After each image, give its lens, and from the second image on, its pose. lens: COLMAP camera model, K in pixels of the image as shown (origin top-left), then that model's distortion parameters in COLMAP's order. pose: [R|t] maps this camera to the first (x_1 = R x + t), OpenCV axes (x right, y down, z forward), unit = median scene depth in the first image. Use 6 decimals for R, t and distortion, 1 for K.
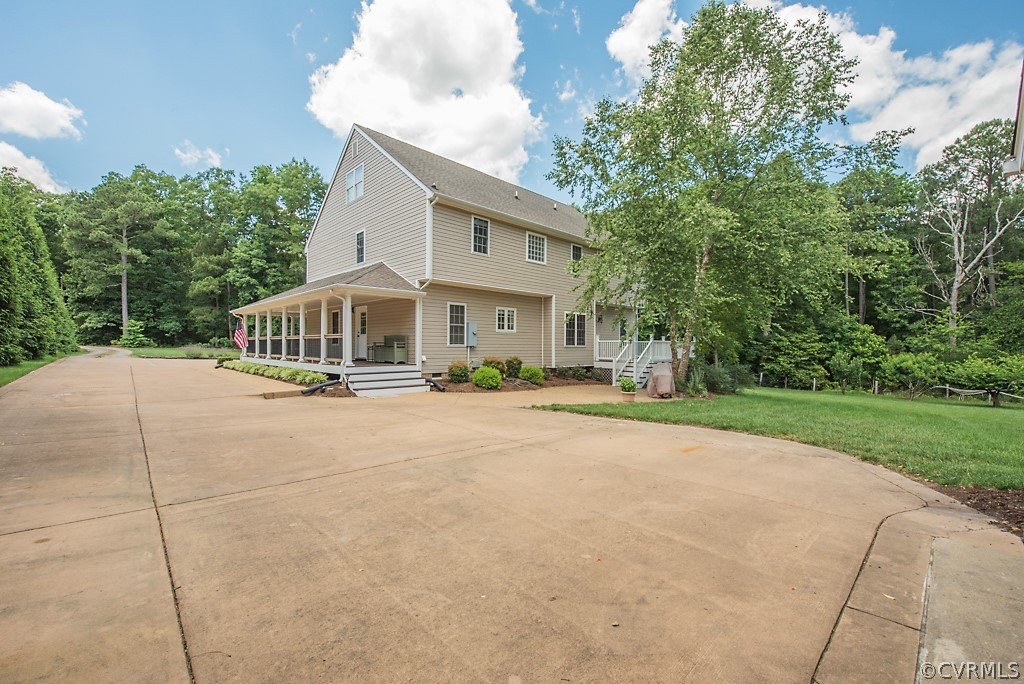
lens RADIAL K [[422.8, 0, 509.7], [0, 422.8, 345.9], [0, 0, 1]] dist [-0.015755, -0.000513]
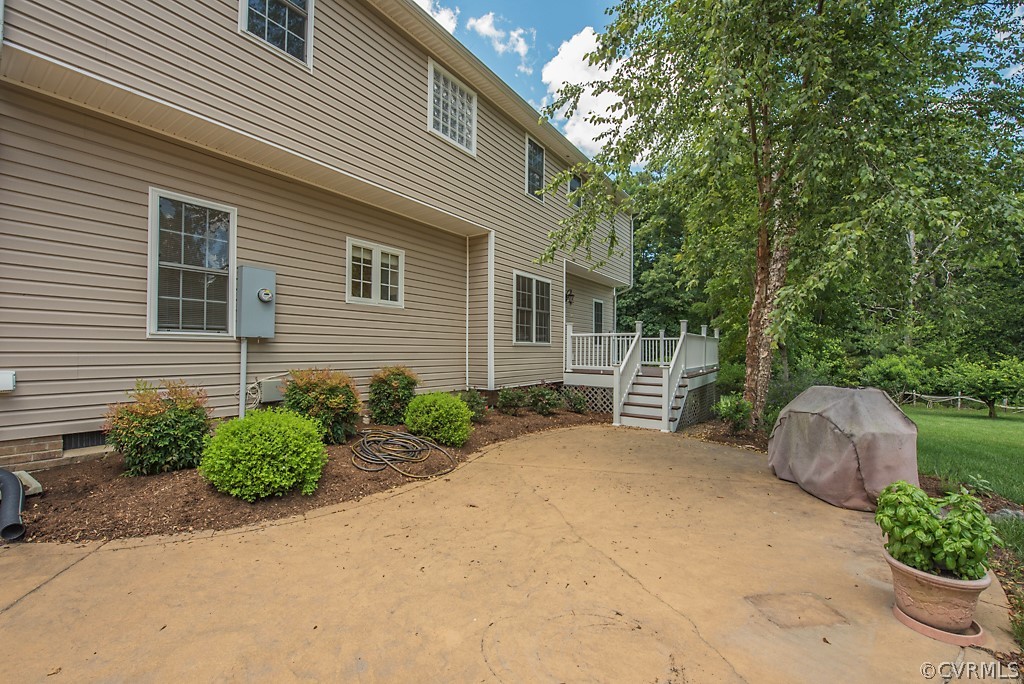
lens RADIAL K [[422.8, 0, 509.7], [0, 422.8, 345.9], [0, 0, 1]] dist [-0.015755, -0.000513]
pose [[0.982076, 0.000692, 0.188485, 0.039236], [0.001229, 0.999948, -0.010075, 0.009291], [-0.188482, 0.010126, 0.982024, 0.578426]]
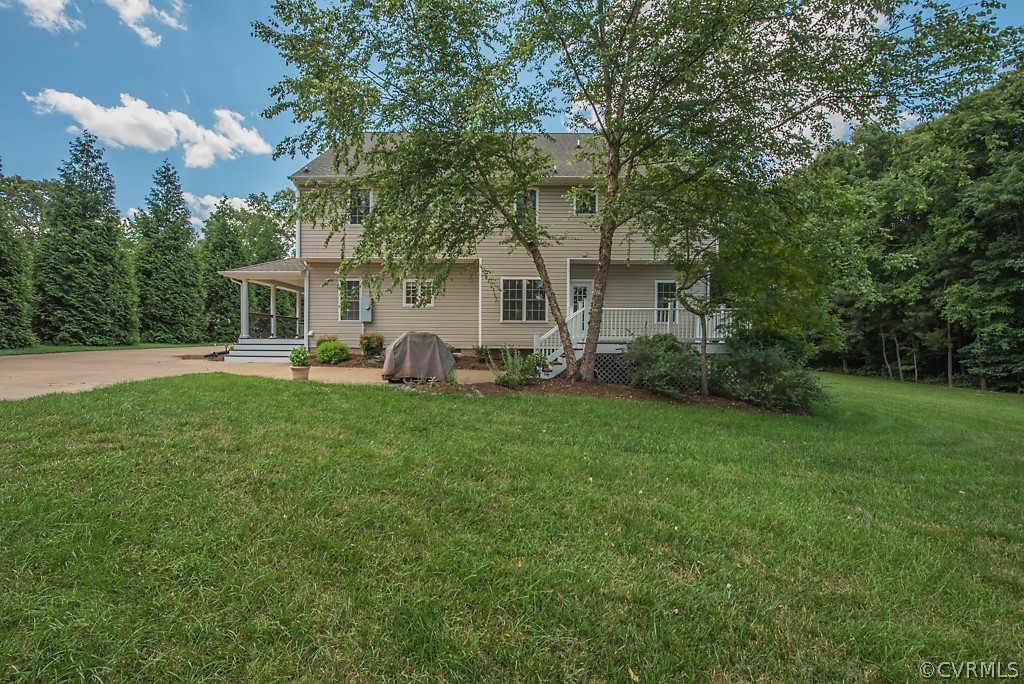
lens RADIAL K [[422.8, 0, 509.7], [0, 422.8, 345.9], [0, 0, 1]] dist [-0.015755, -0.000513]
pose [[0.753214, 0.034873, -0.656850, 0.736811], [0.000738, 0.998548, 0.053860, 0.004386], [0.657775, -0.041053, 0.752095, 0.426868]]
